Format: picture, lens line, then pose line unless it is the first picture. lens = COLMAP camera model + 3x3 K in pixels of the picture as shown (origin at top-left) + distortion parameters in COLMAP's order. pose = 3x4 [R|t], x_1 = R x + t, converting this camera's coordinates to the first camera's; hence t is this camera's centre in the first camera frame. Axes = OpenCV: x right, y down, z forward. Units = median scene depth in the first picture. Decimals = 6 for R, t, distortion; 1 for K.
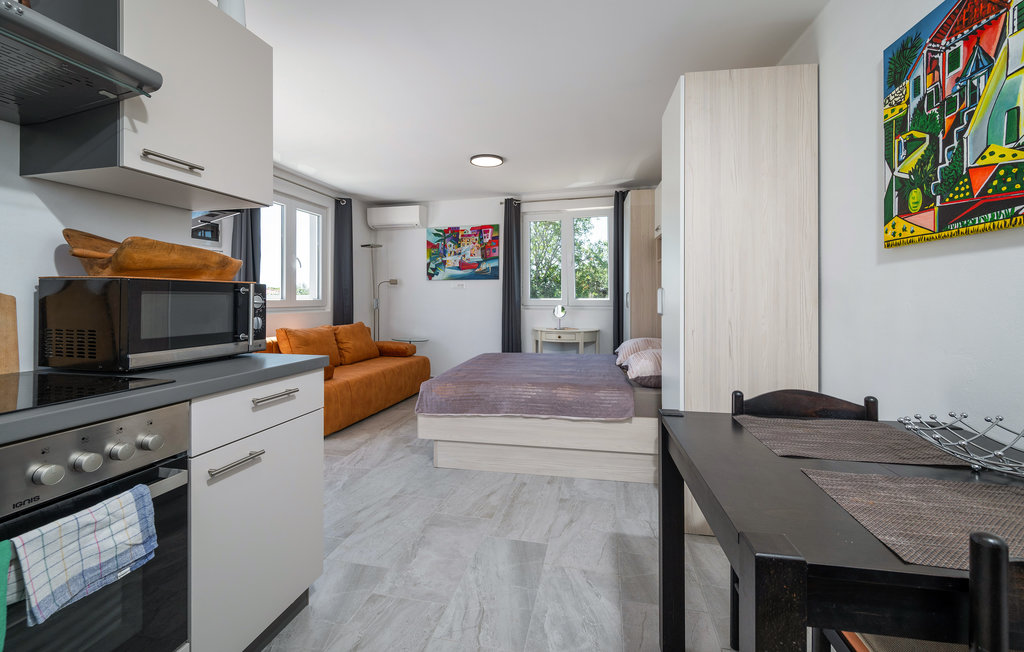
lens RADIAL K [[415.2, 0, 514.7], [0, 415.2, 305.1], [0, 0, 1]] dist [0.001183, 0.000075]
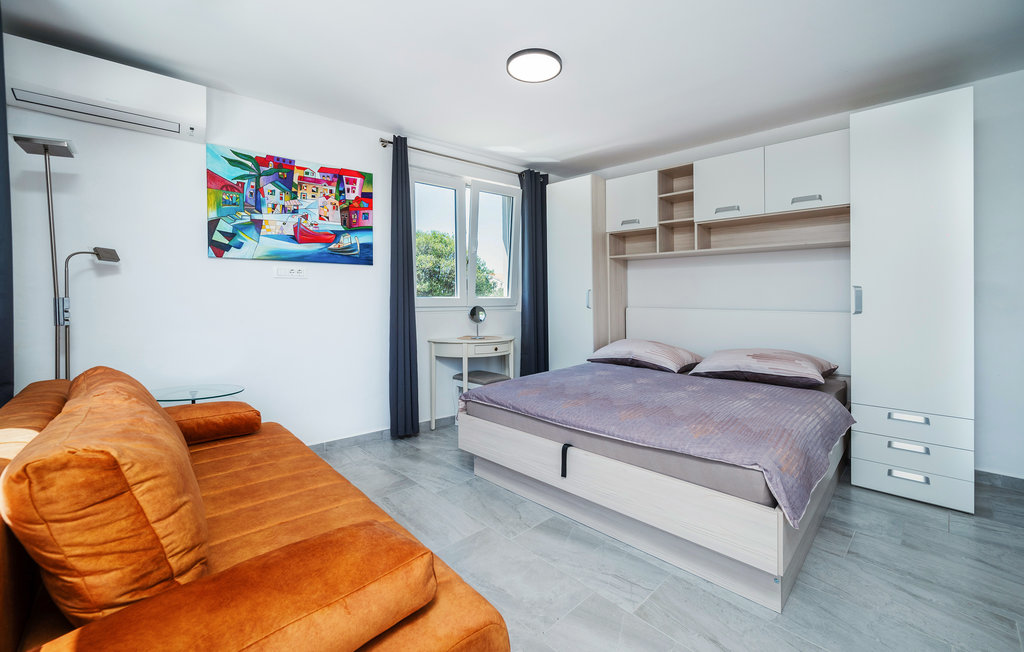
lens RADIAL K [[415.2, 0, 514.7], [0, 415.2, 305.1], [0, 0, 1]] dist [0.001183, 0.000075]
pose [[0.577831, -0.012813, 0.816056, -0.403075], [0.013814, 0.999887, 0.005918, -0.004909], [-0.816040, 0.007854, 0.577943, 0.473832]]
